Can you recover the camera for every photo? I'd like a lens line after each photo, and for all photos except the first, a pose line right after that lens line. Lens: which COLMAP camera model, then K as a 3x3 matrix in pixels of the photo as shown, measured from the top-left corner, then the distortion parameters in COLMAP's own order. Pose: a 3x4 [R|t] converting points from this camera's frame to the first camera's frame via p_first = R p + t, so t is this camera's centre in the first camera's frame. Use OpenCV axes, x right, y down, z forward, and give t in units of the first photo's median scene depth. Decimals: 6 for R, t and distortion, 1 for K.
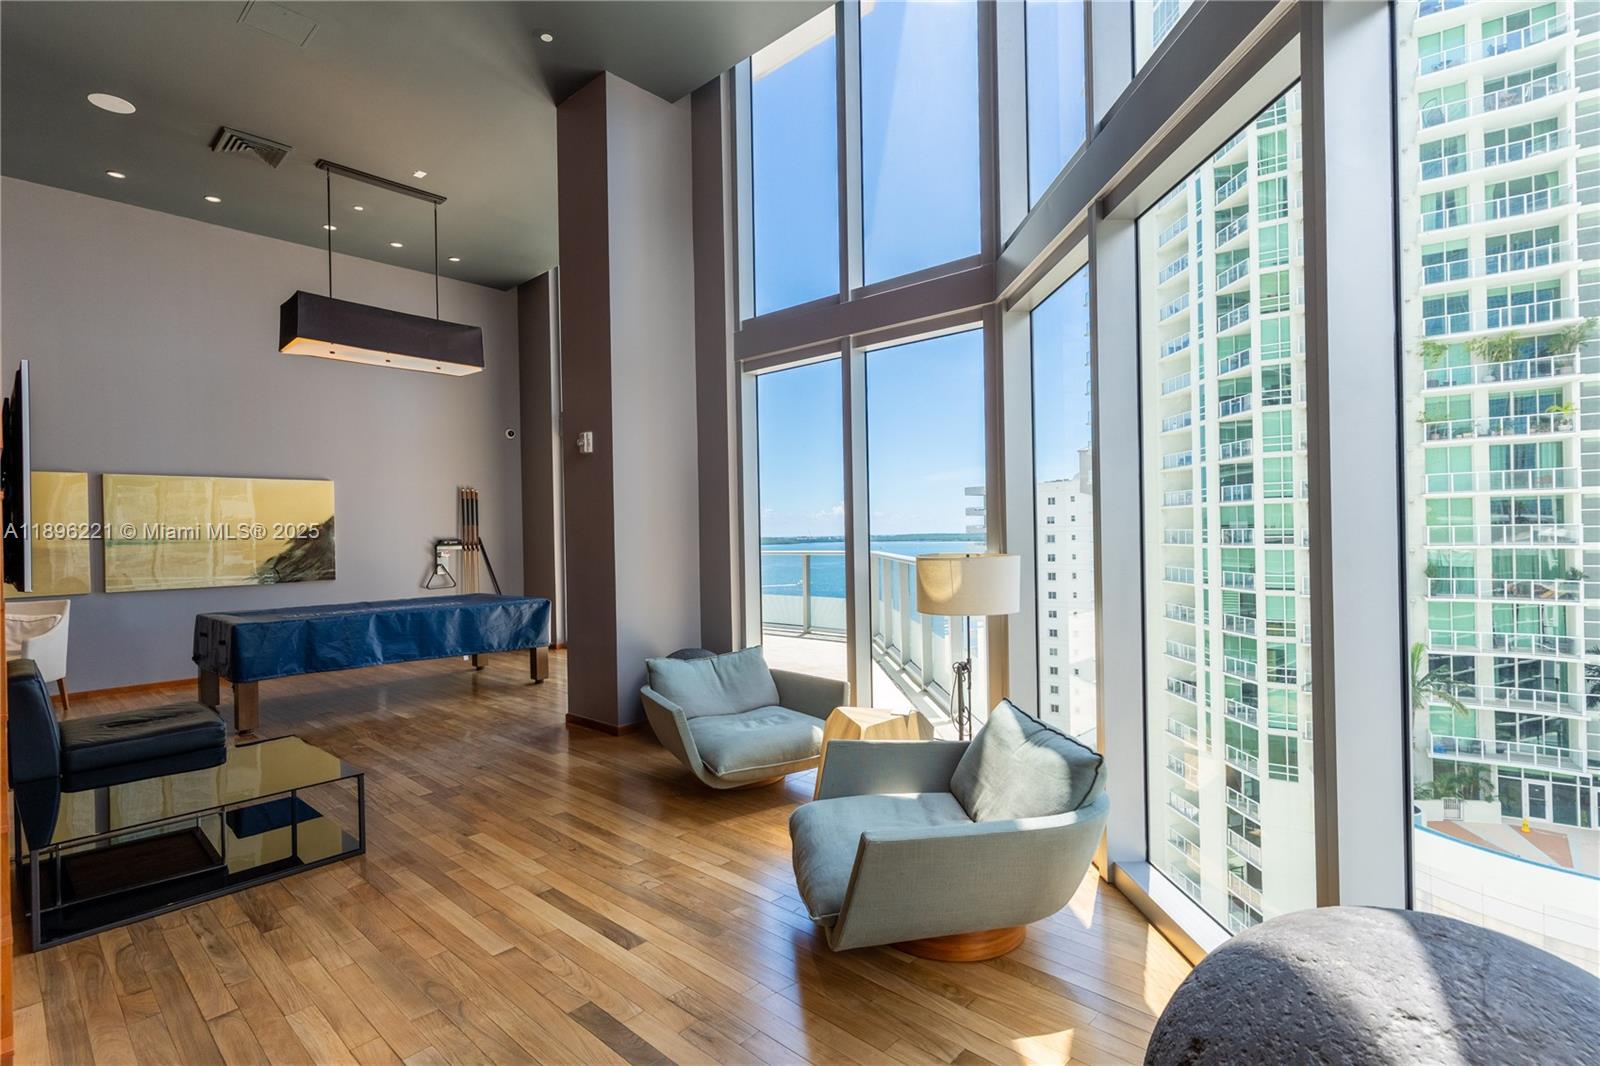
lens RADIAL K [[766.3, 0, 798.9], [0, 766.3, 532.3], [0, 0, 1]] dist [0.004331, -0.001085]
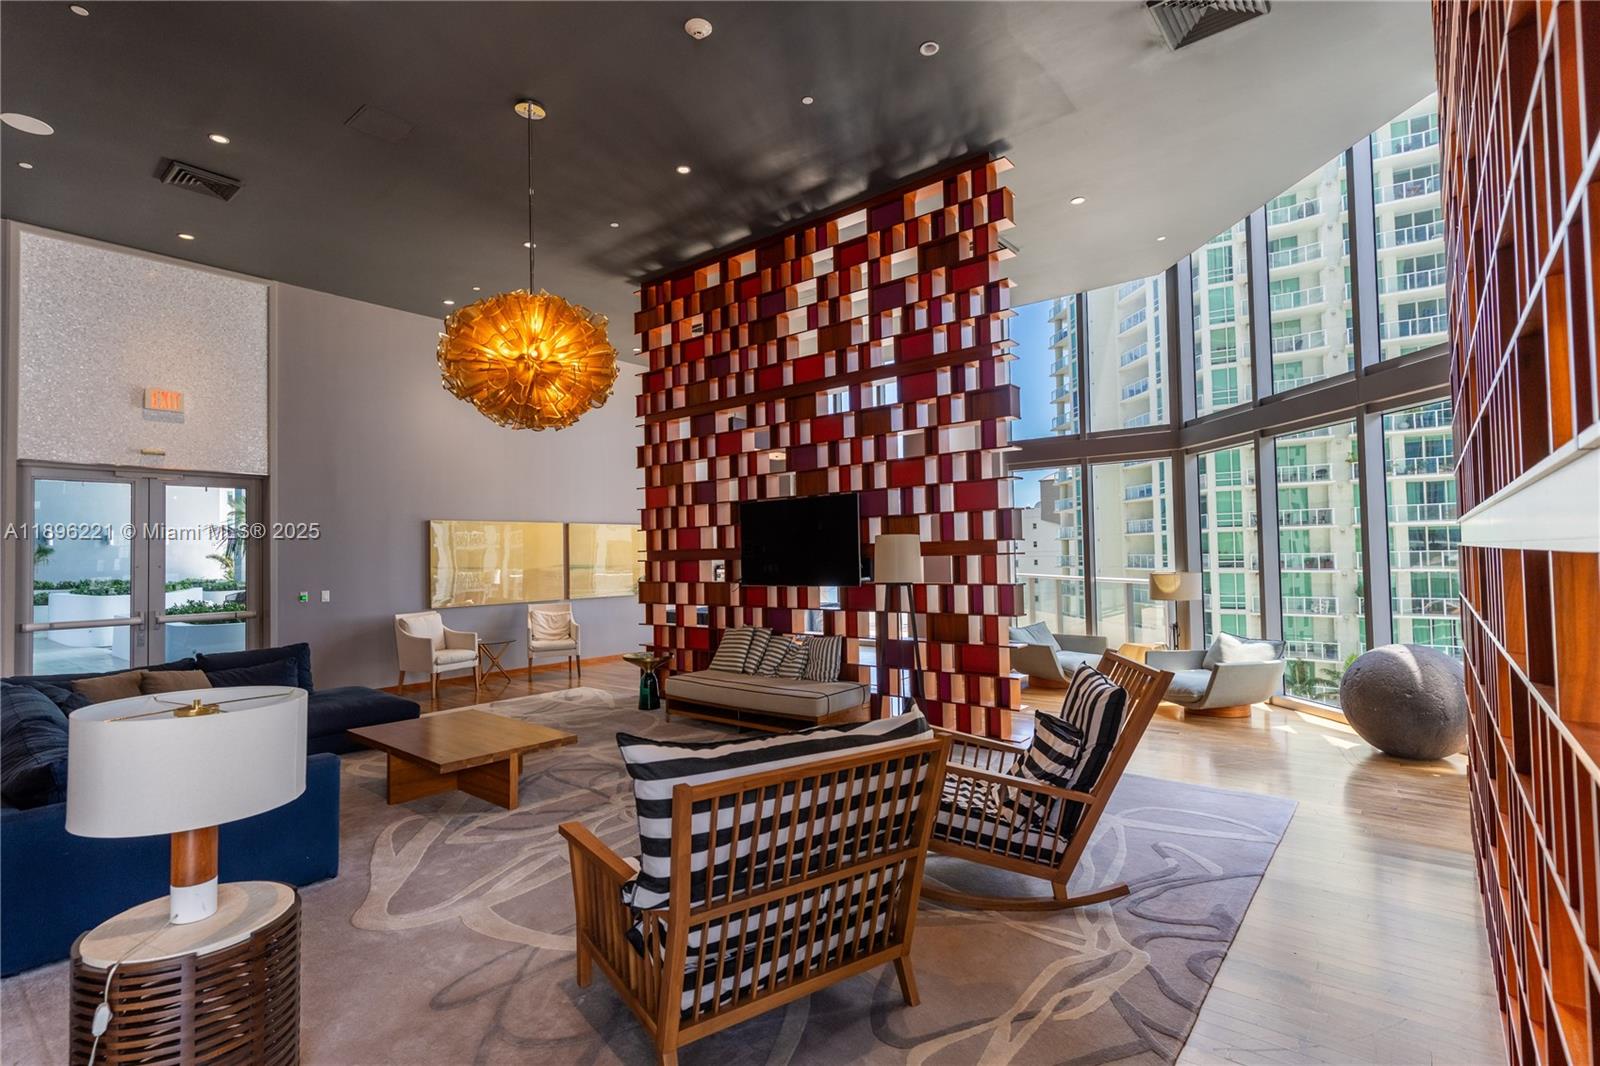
lens RADIAL K [[766.3, 0, 800.1], [0, 766.3, 532.4], [0, 0, 1]] dist [0.004331, -0.001085]
pose [[0.998017, 0.001171, 0.062939, -0.086727], [0.000856, 0.999482, -0.032171, -0.000996], [-0.062944, 0.032162, 0.997499, -0.095684]]
